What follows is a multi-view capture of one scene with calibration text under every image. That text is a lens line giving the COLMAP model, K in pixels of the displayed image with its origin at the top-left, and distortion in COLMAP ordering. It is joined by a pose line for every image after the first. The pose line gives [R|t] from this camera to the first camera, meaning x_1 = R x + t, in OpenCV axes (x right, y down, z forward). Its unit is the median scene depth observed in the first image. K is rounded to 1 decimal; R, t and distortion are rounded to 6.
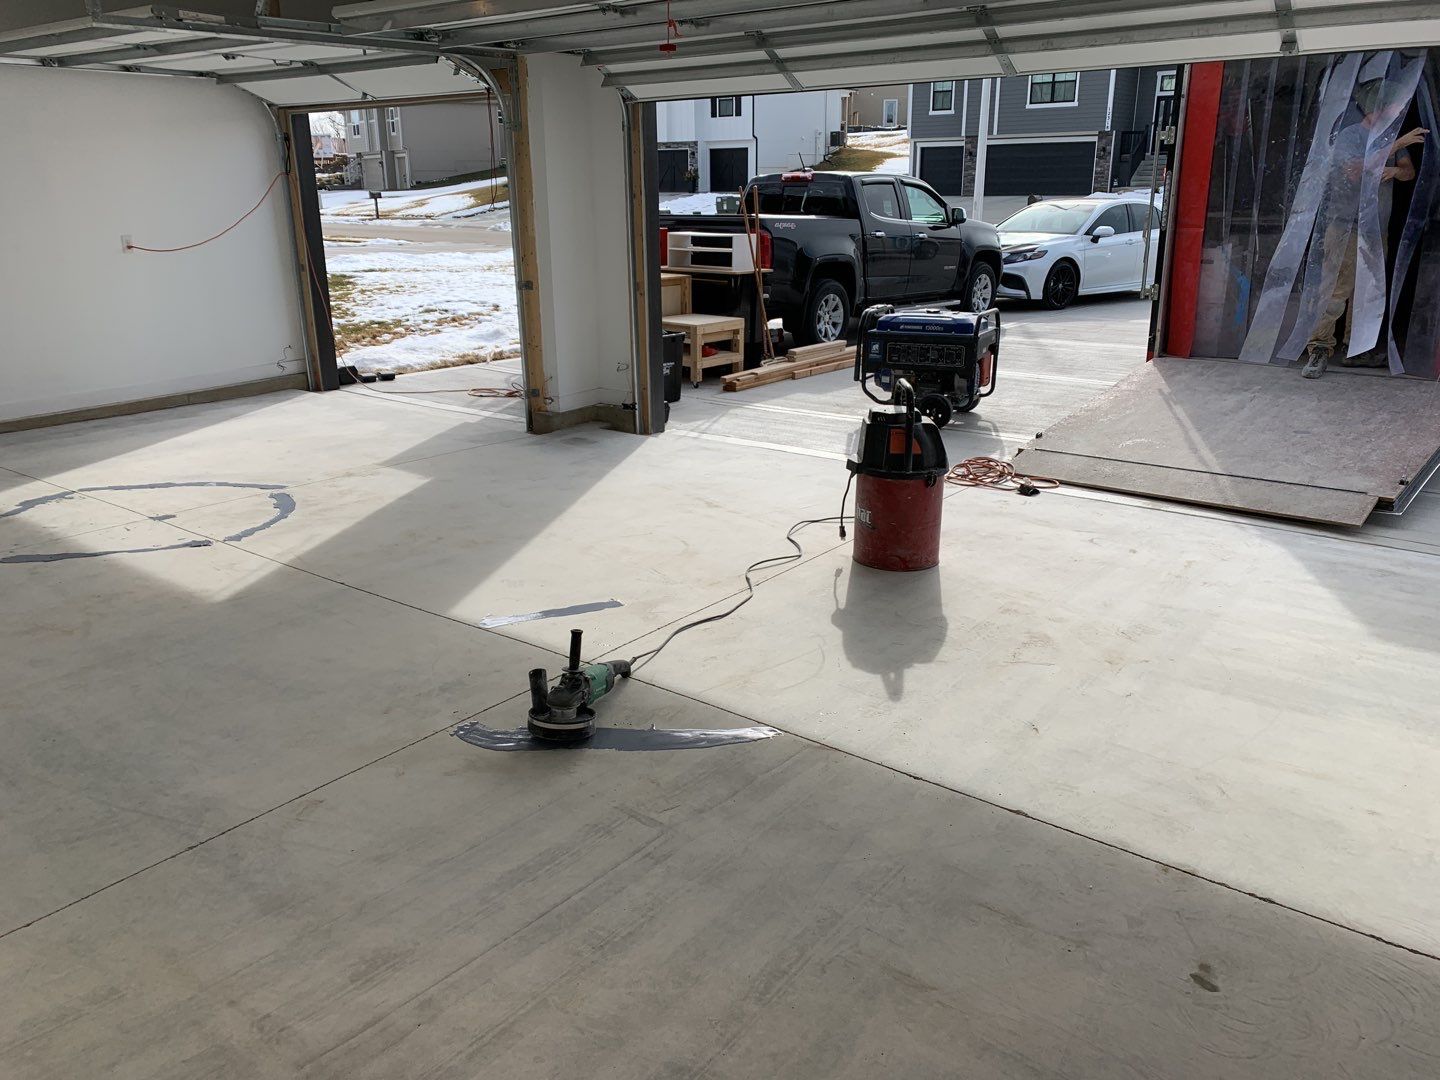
lens RADIAL K [[1096.7, 0, 702.3], [0, 1096.7, 540.8], [0, 0, 1]] dist [0.020958, -0.021215]
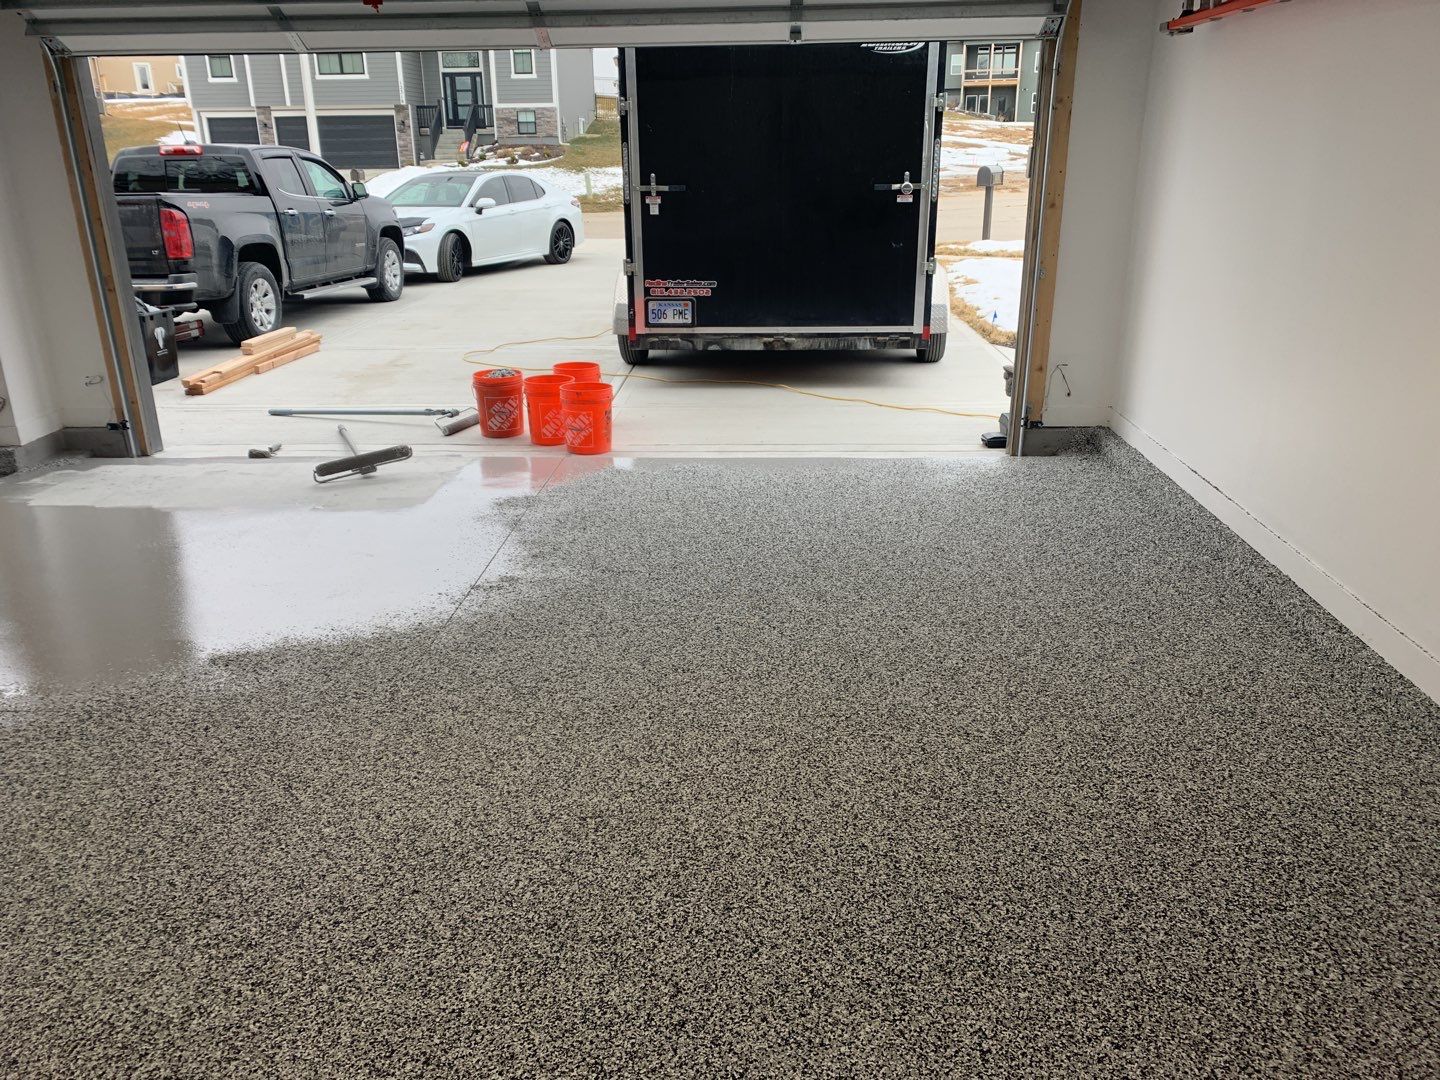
lens RADIAL K [[1096.7, 0, 702.3], [0, 1096.7, 540.8], [0, 0, 1]] dist [0.020958, -0.021215]
pose [[0.817086, -0.192605, 0.543391, -0.136435], [0.180839, 0.980599, 0.075650, -0.016134], [-0.547419, 0.036454, 0.836064, 0.049979]]
